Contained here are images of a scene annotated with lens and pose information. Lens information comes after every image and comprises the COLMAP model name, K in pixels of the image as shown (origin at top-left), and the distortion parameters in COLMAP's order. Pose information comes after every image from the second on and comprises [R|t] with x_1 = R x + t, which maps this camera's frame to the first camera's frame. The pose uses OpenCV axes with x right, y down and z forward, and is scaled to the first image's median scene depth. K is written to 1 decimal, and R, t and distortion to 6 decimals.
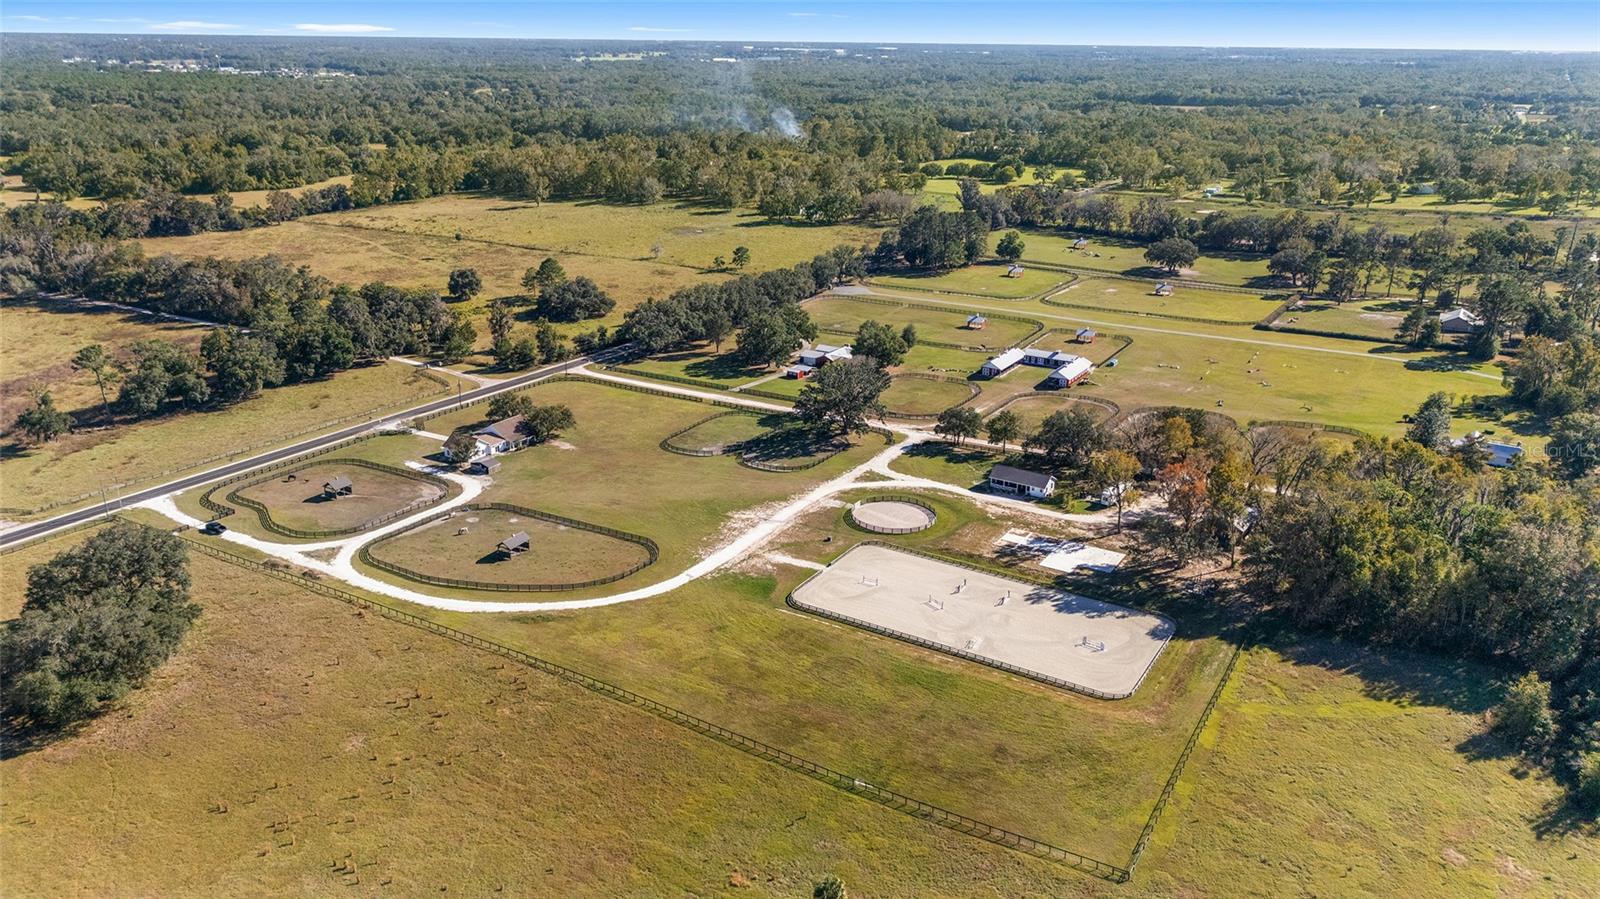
lens RADIAL K [[1167.2, 0, 802.1], [0, 1167.2, 450.6], [0, 0, 1]] dist [0.090234, -0.109663]
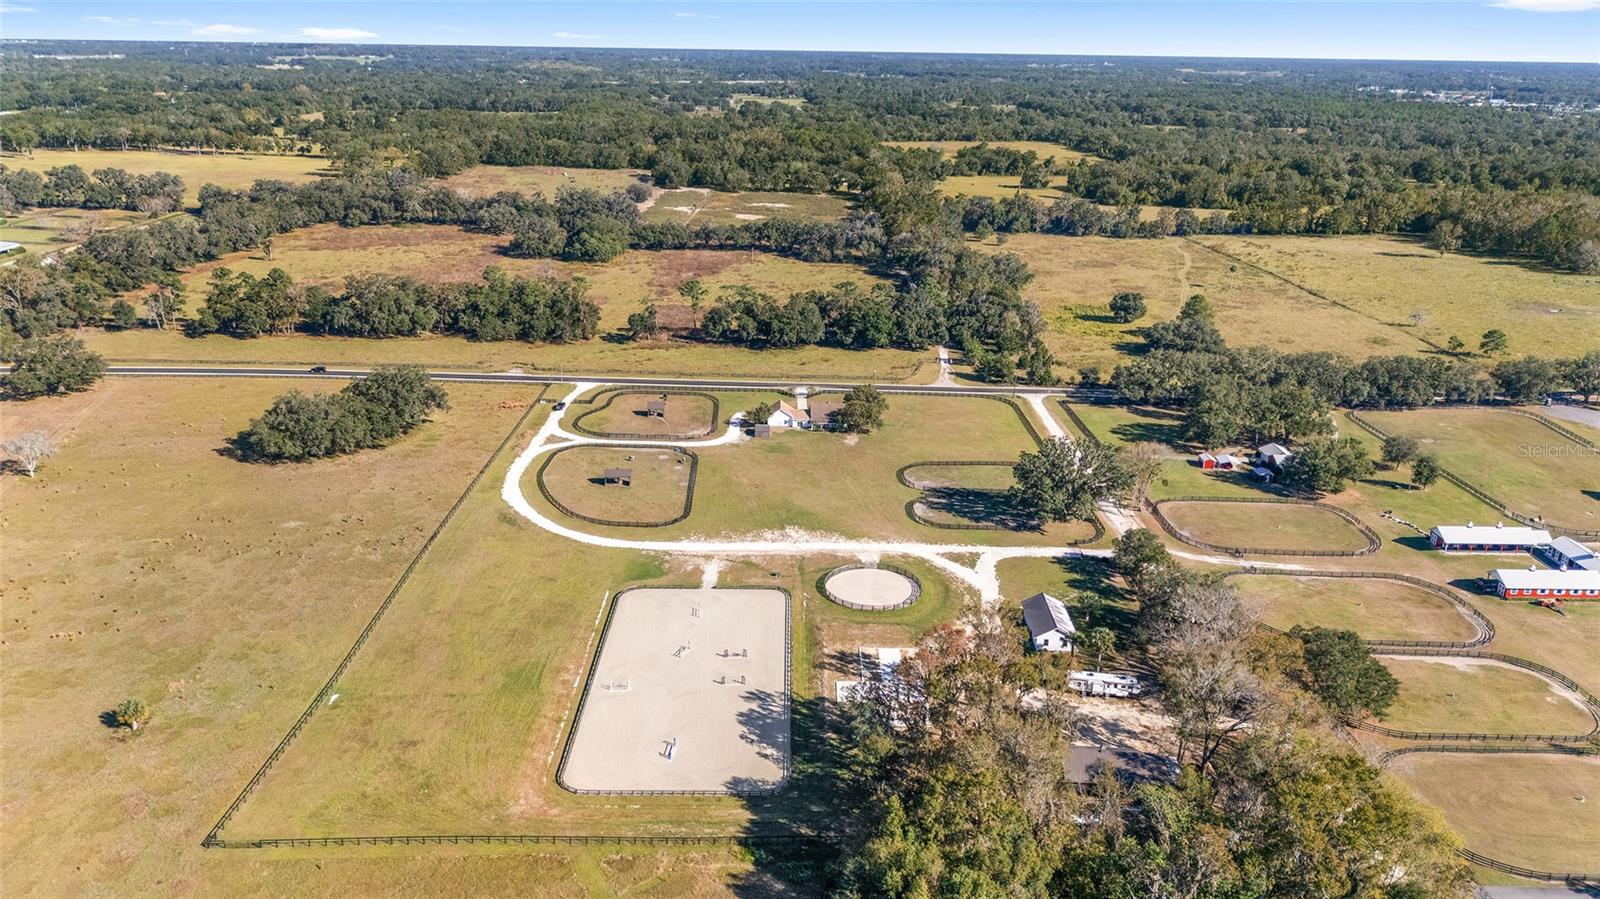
lens RADIAL K [[1167.2, 0, 802.1], [0, 1167.2, 450.6], [0, 0, 1]] dist [0.090234, -0.109663]
pose [[0.525294, 0.276765, -0.804653, 0.649296], [-0.296299, 0.945939, 0.131931, -0.126606], [0.797667, 0.169115, 0.578902, 0.383778]]
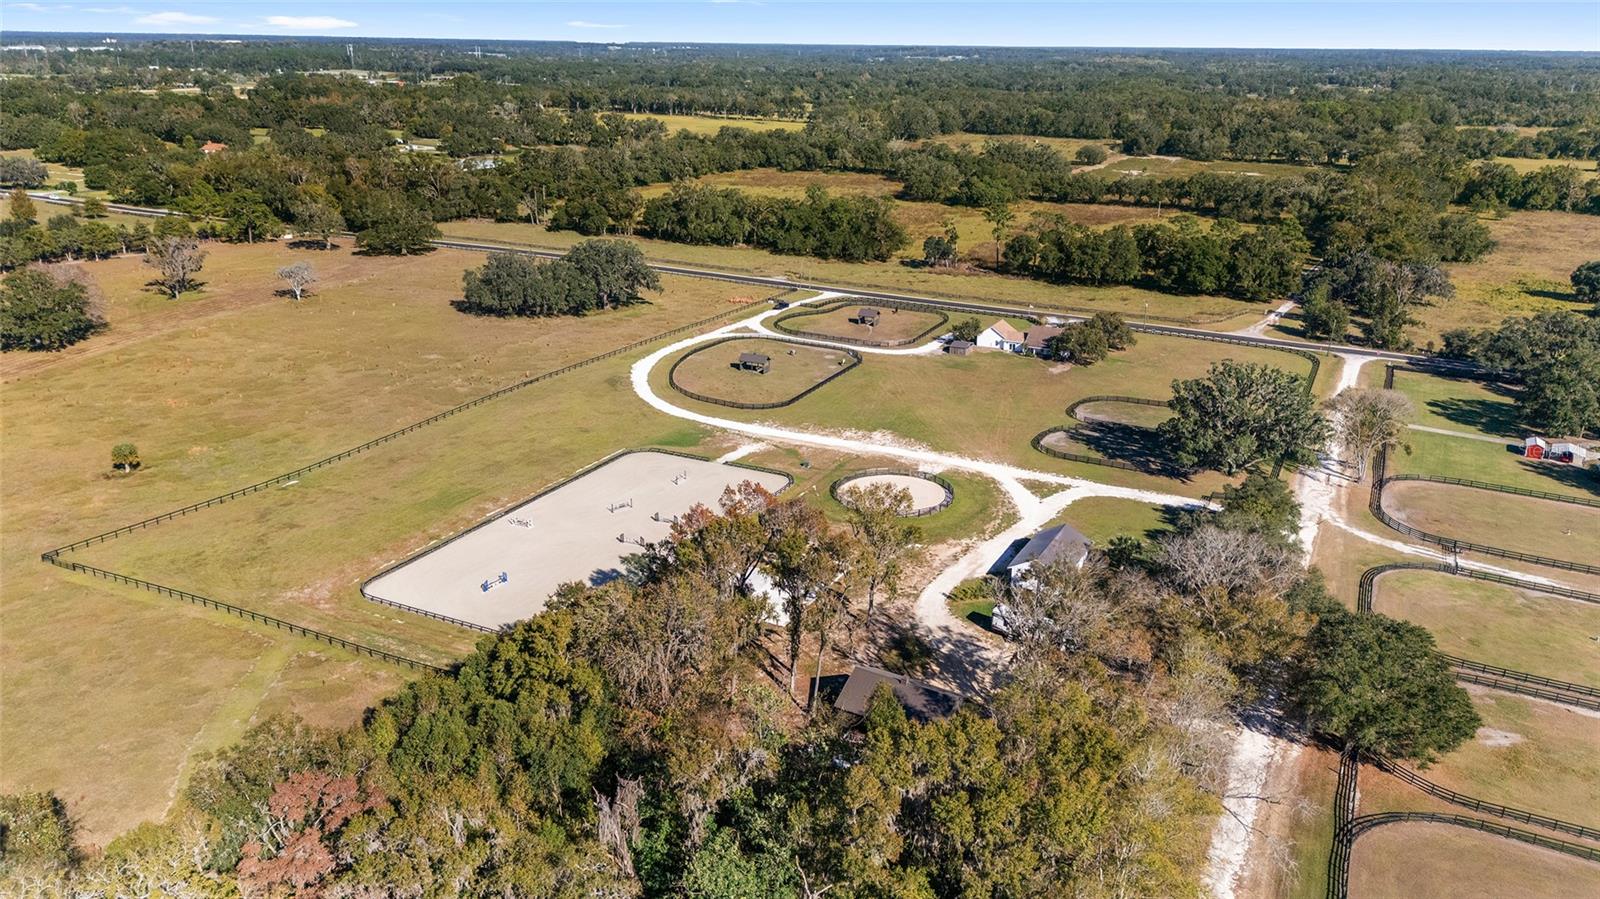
lens RADIAL K [[1167.2, 0, 802.1], [0, 1167.2, 450.6], [0, 0, 1]] dist [0.090234, -0.109663]
pose [[0.076815, 0.317830, -0.945031, 0.667080], [-0.344638, 0.897871, 0.273956, -0.130578], [0.935587, 0.304650, 0.178507, 0.720194]]
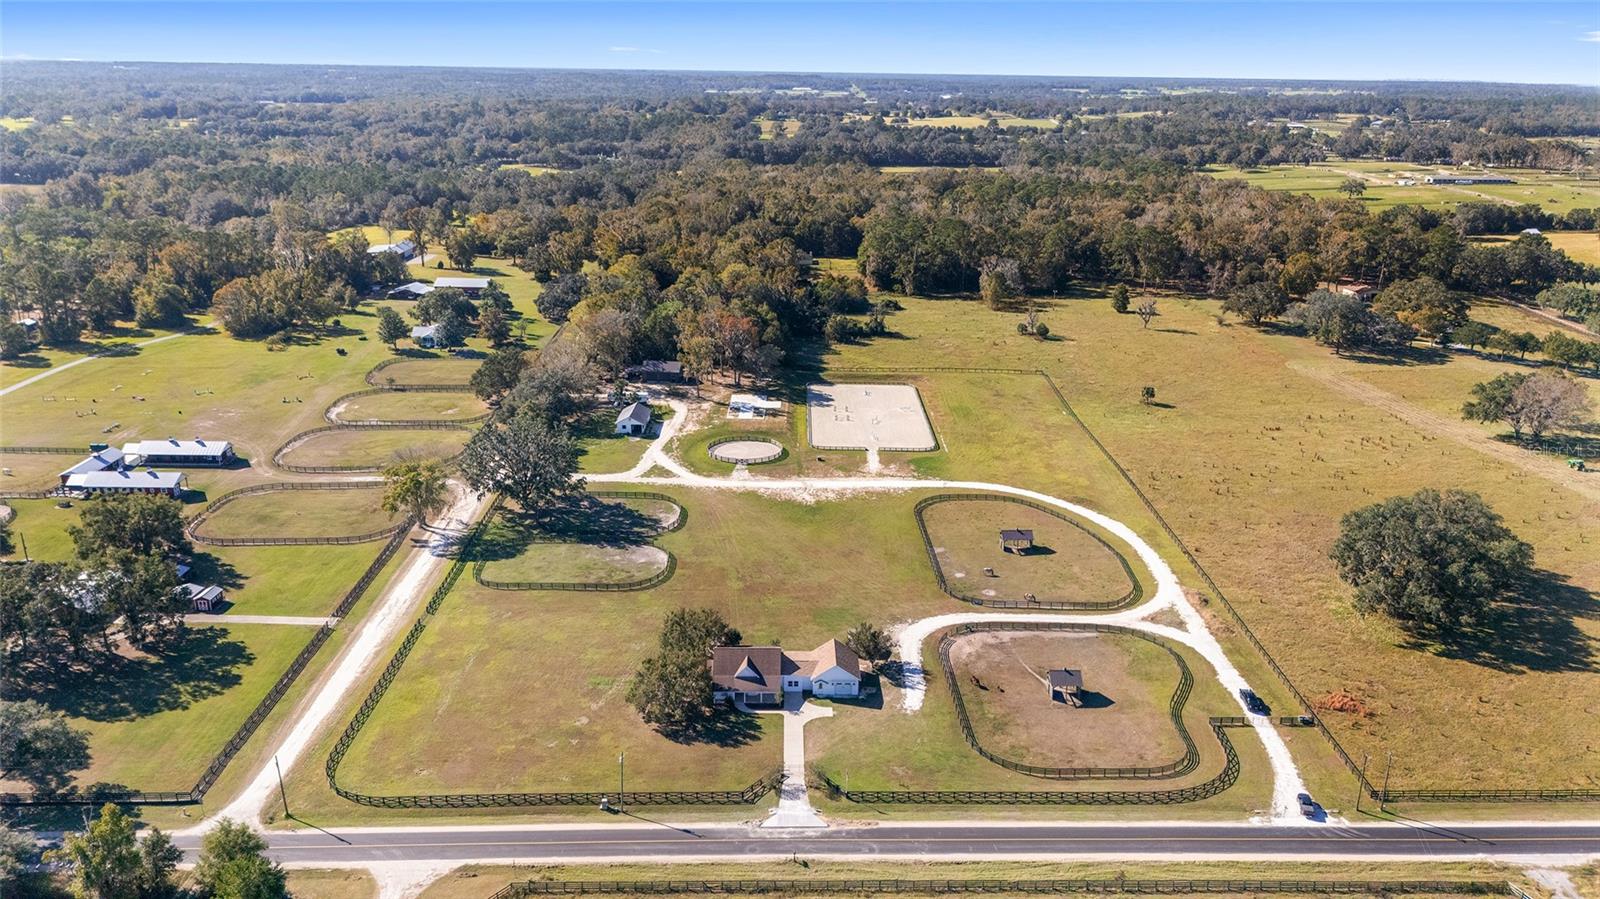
lens RADIAL K [[1167.2, 0, 802.1], [0, 1167.2, 450.6], [0, 0, 1]] dist [0.090234, -0.109663]
pose [[-0.521583, -0.283285, 0.804799, -0.765210], [0.267693, 0.841305, 0.469624, -0.409353], [-0.810119, 0.460387, -0.362977, 1.215181]]
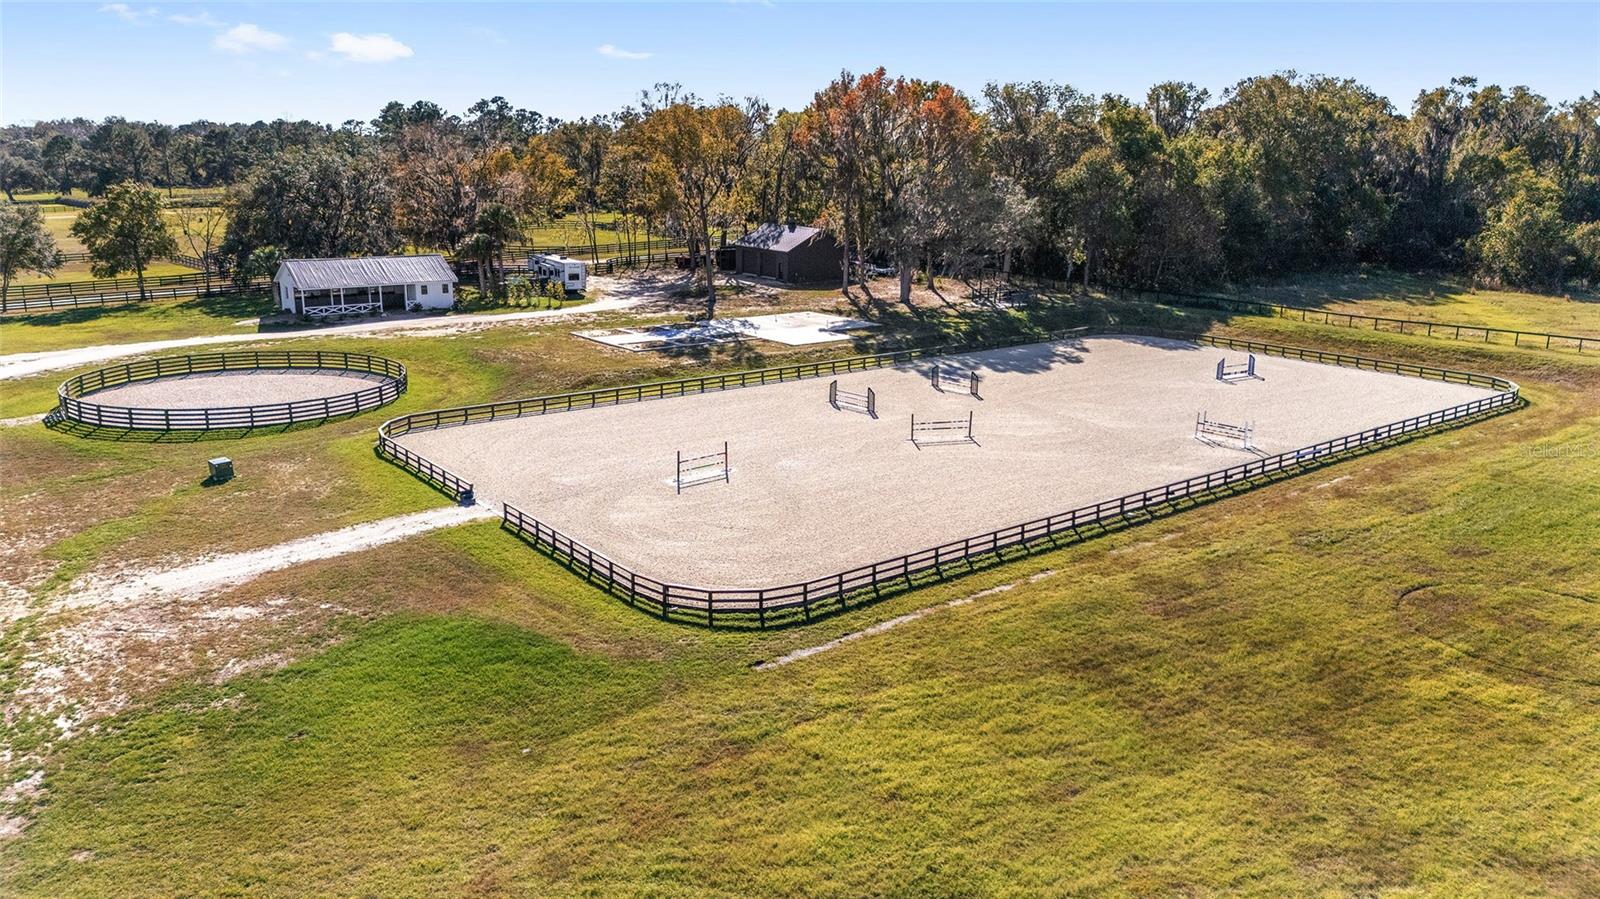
lens RADIAL K [[1167.2, 0, 802.1], [0, 1167.2, 450.6], [0, 0, 1]] dist [0.090234, -0.109663]
pose [[0.341326, -0.238116, 0.909284, -0.120963], [0.310516, 0.941633, 0.130027, 0.065185], [-0.887174, 0.237965, 0.395342, 0.688135]]
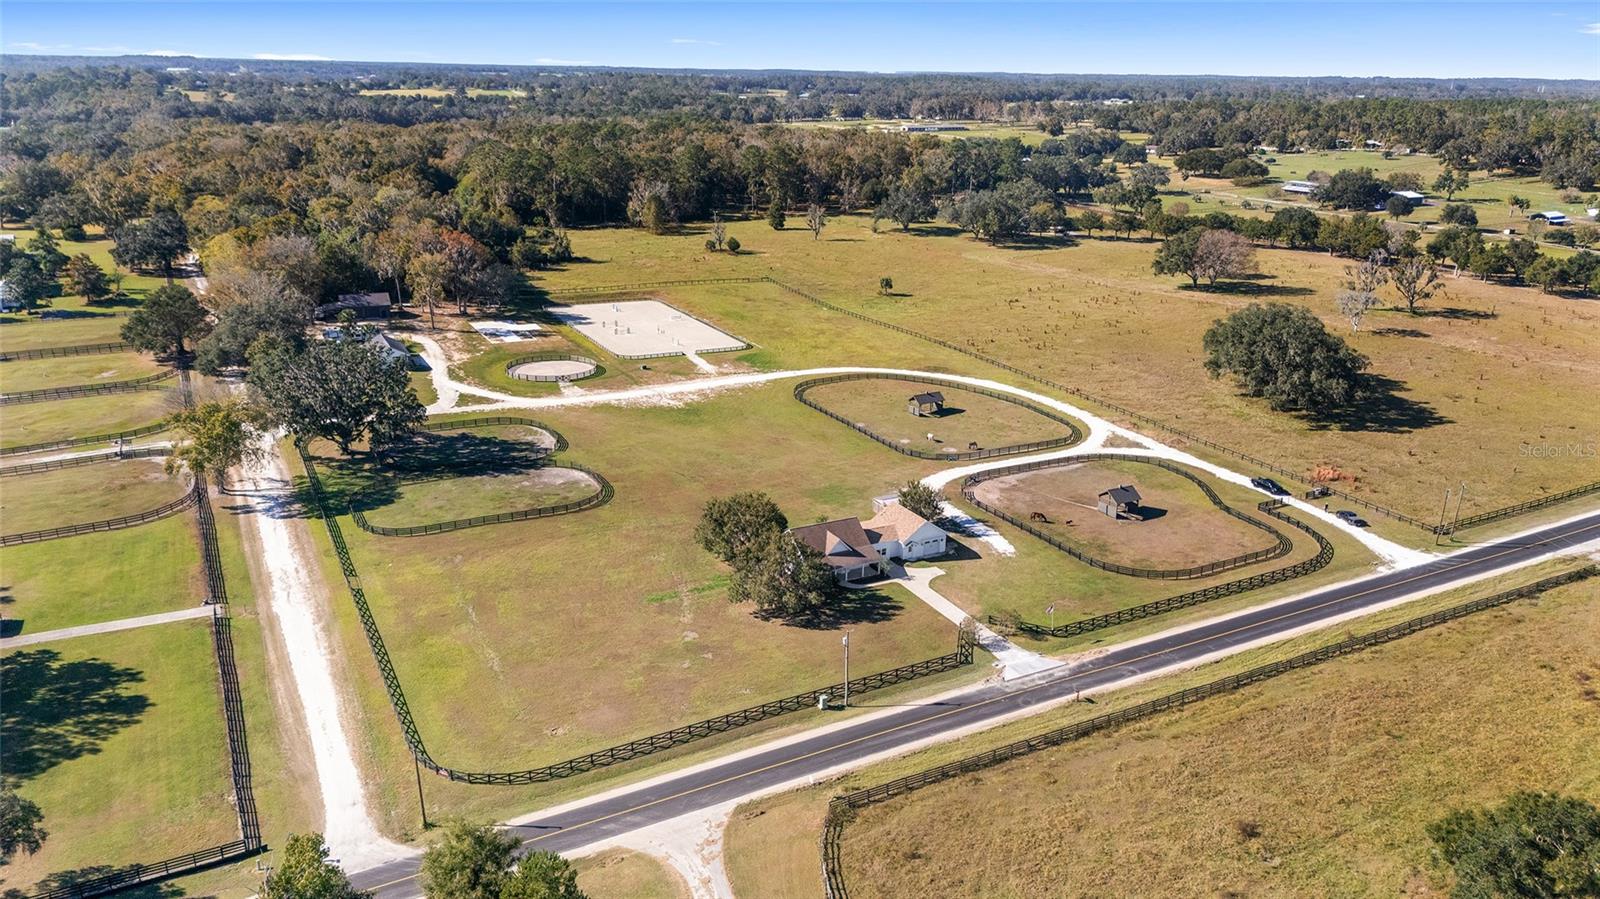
lens RADIAL K [[1167.2, 0, 802.1], [0, 1167.2, 450.6], [0, 0, 1]] dist [0.090234, -0.109663]
pose [[-0.856166, -0.184684, 0.482568, -0.515930], [0.148034, 0.807117, 0.571532, -0.368017], [-0.495041, 0.560763, -0.663686, 1.405097]]
